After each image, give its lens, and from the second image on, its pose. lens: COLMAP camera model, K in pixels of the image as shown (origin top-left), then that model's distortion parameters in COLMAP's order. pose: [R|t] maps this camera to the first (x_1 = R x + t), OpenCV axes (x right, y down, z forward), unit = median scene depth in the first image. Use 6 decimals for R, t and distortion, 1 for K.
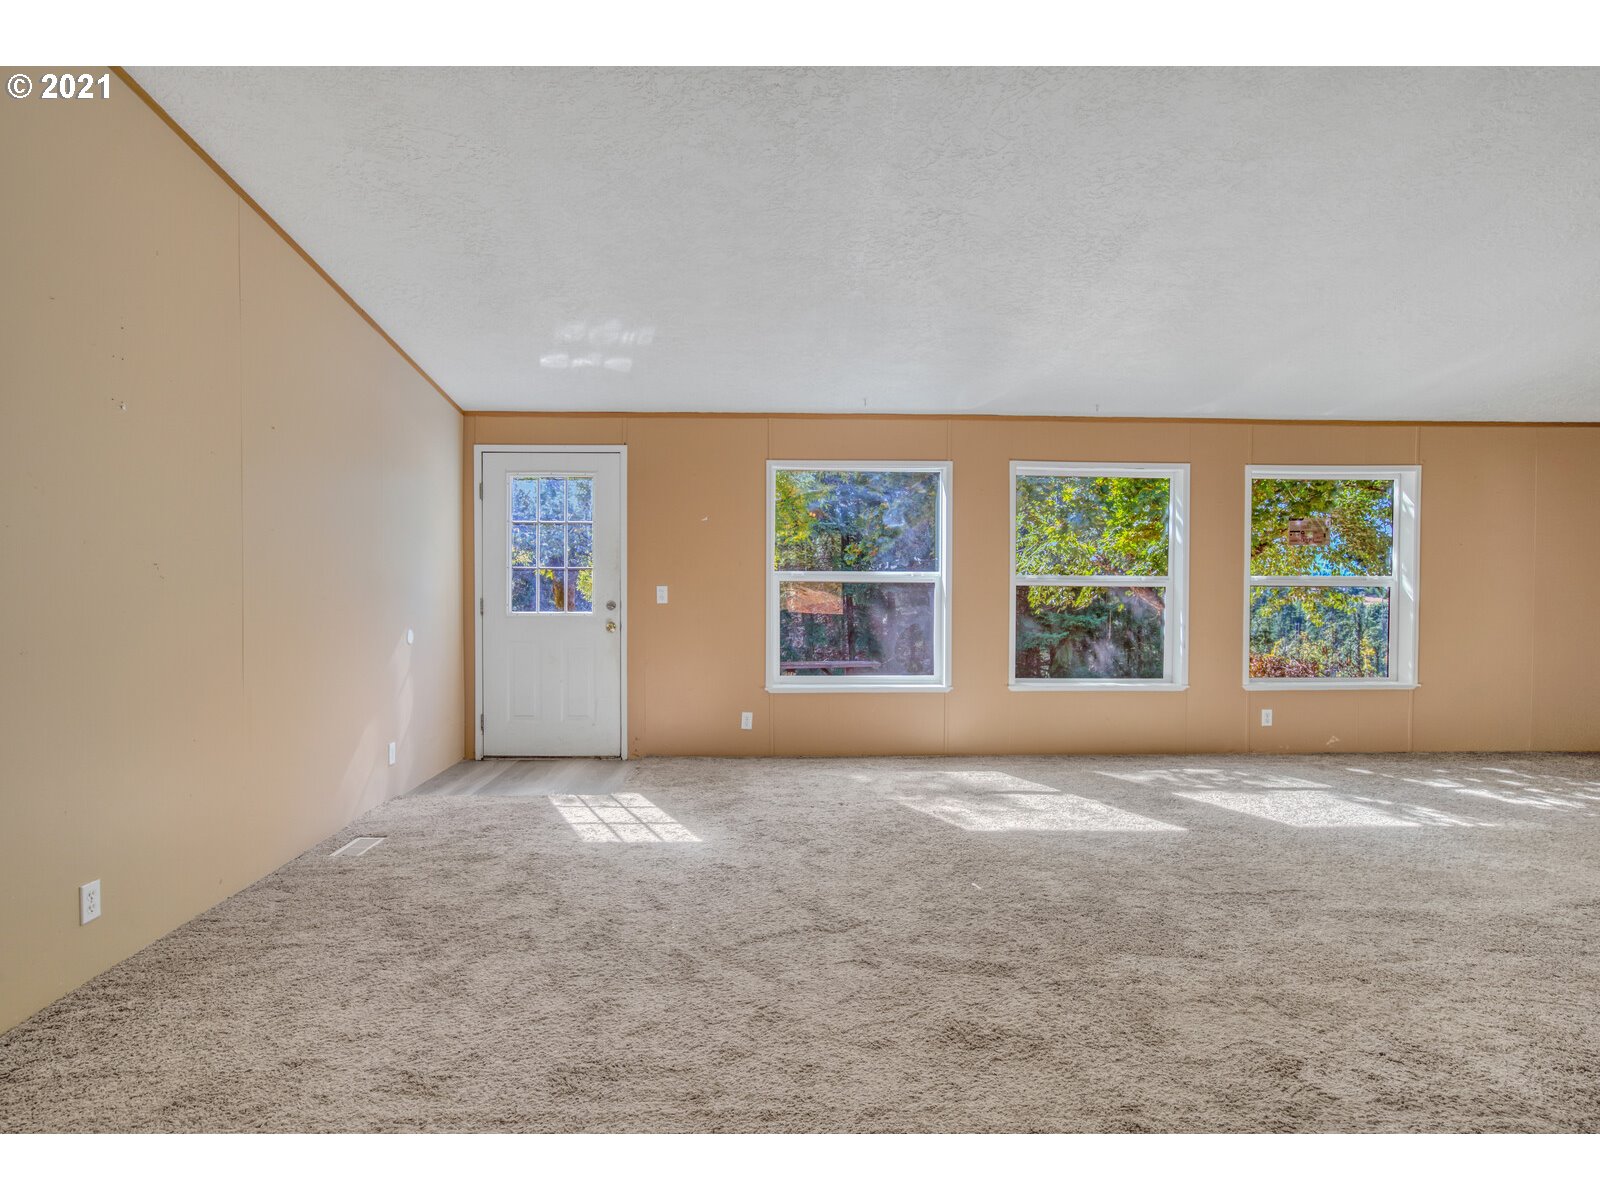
lens RADIAL K [[894.1, 0, 806.4], [0, 894.1, 587.1], [0, 0, 1]] dist [-0.016175, 0.007370]
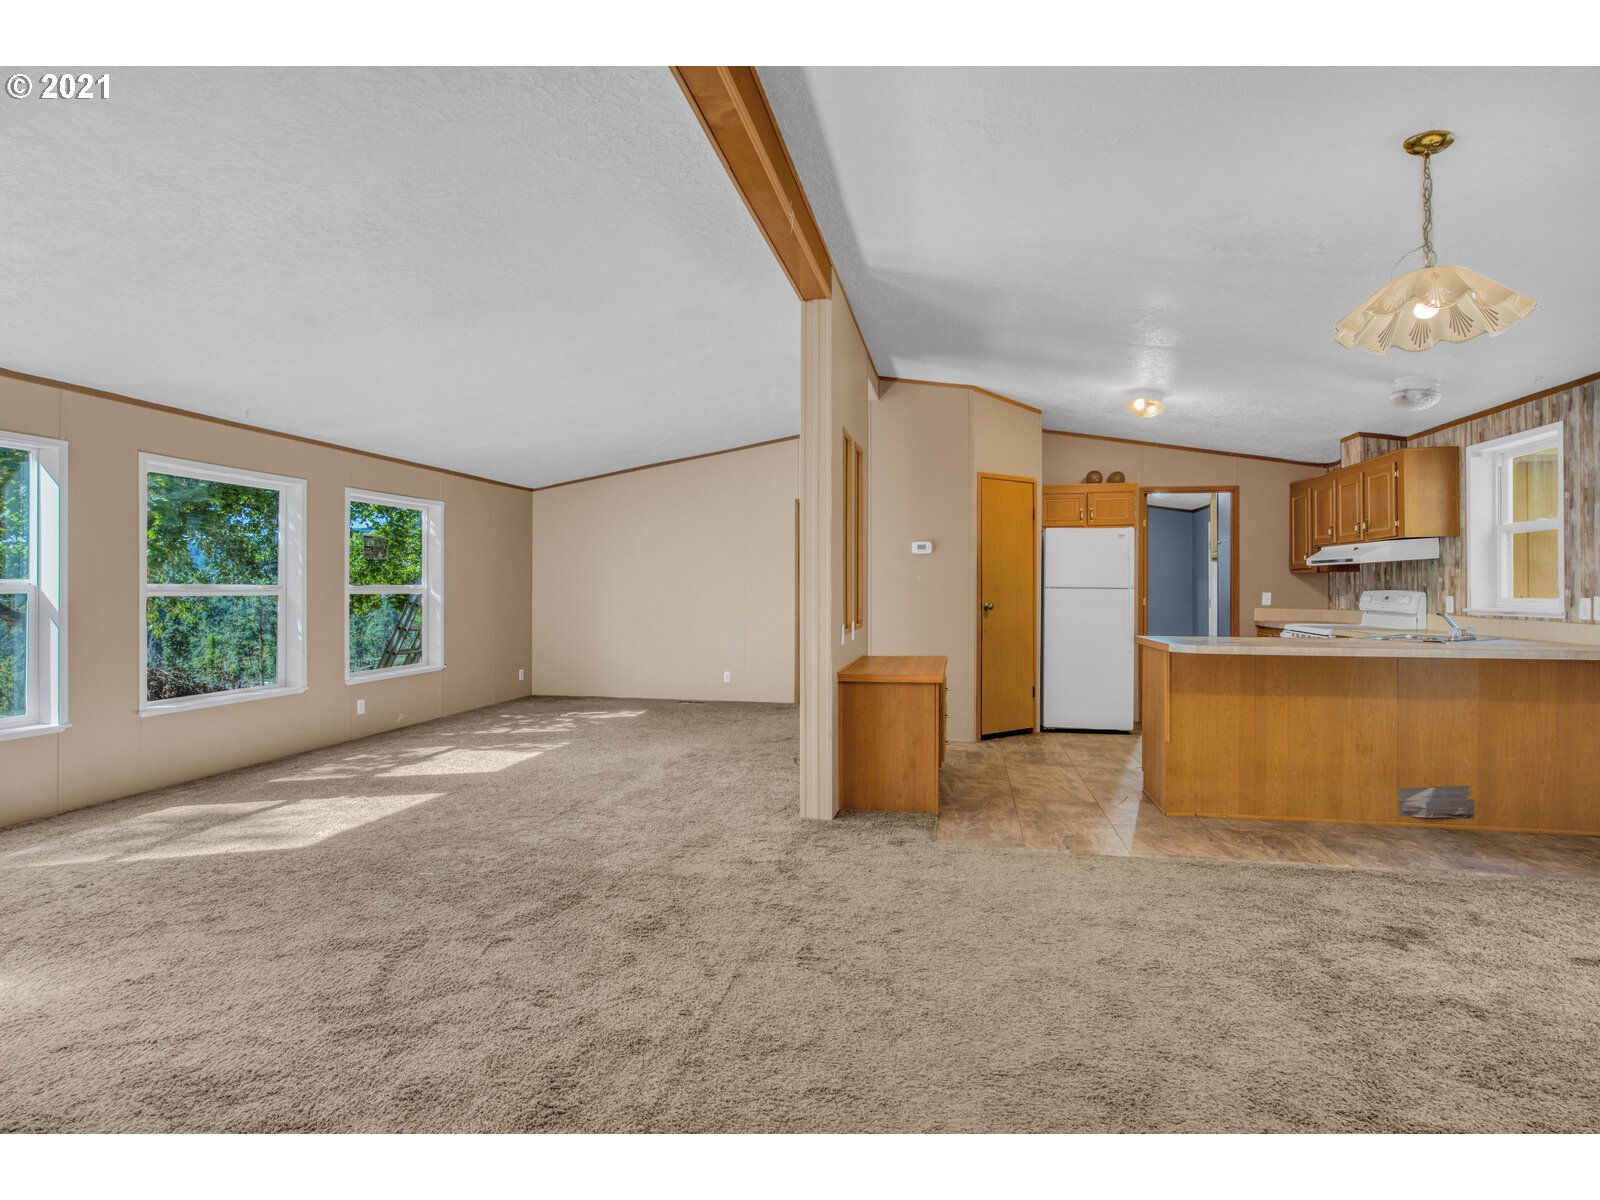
lens RADIAL K [[816.5, 0, 795.7], [0, 816.5, 588.8], [0, 0, 1]] dist [-0.034452, 0.017373]
pose [[0.234920, -0.003349, 0.972009, -0.380245], [0.010408, 0.999945, 0.000930, -0.002412], [-0.971959, 0.009898, 0.234942, 0.196009]]
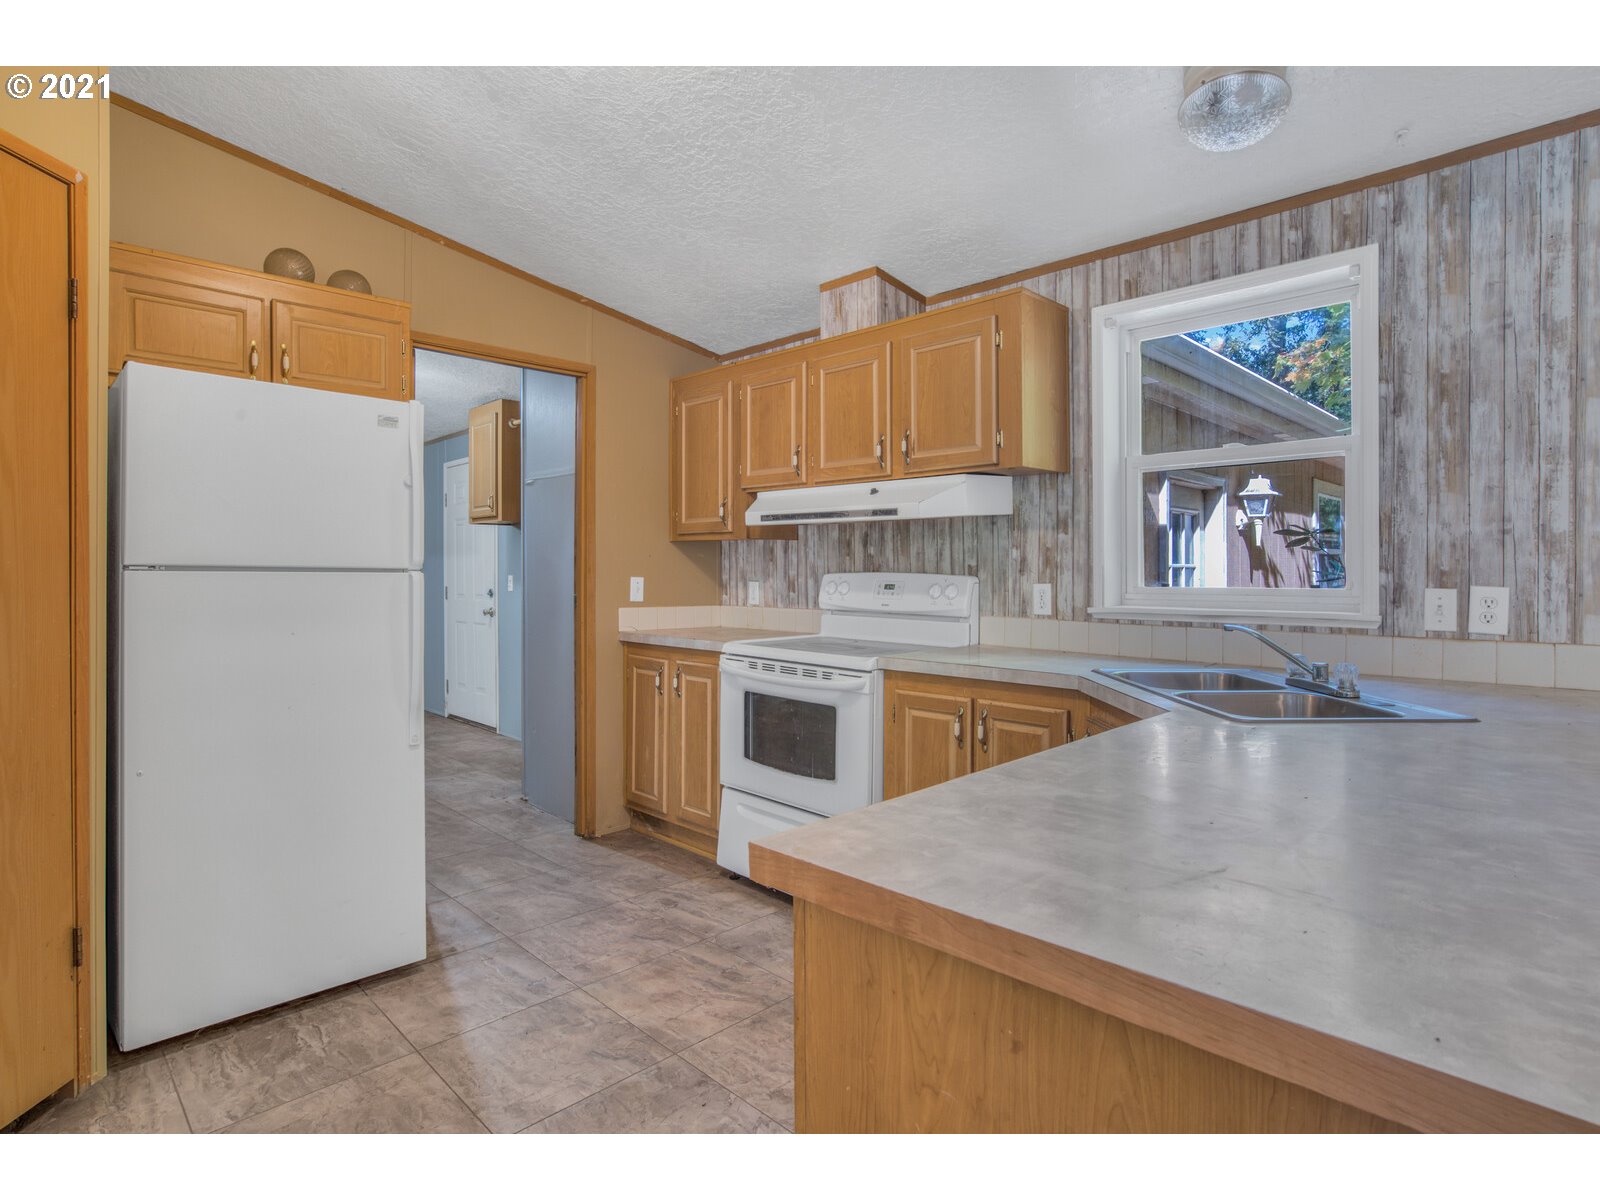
lens RADIAL K [[816.5, 0, 787.5], [0, 816.5, 573.8], [0, 0, 1]] dist [-0.034452, 0.017373]
pose [[-0.680481, -0.008108, 0.732721, 0.379368], [0.004651, 0.999871, 0.015384, -0.000337], [-0.732751, 0.013876, -0.680355, 0.149661]]
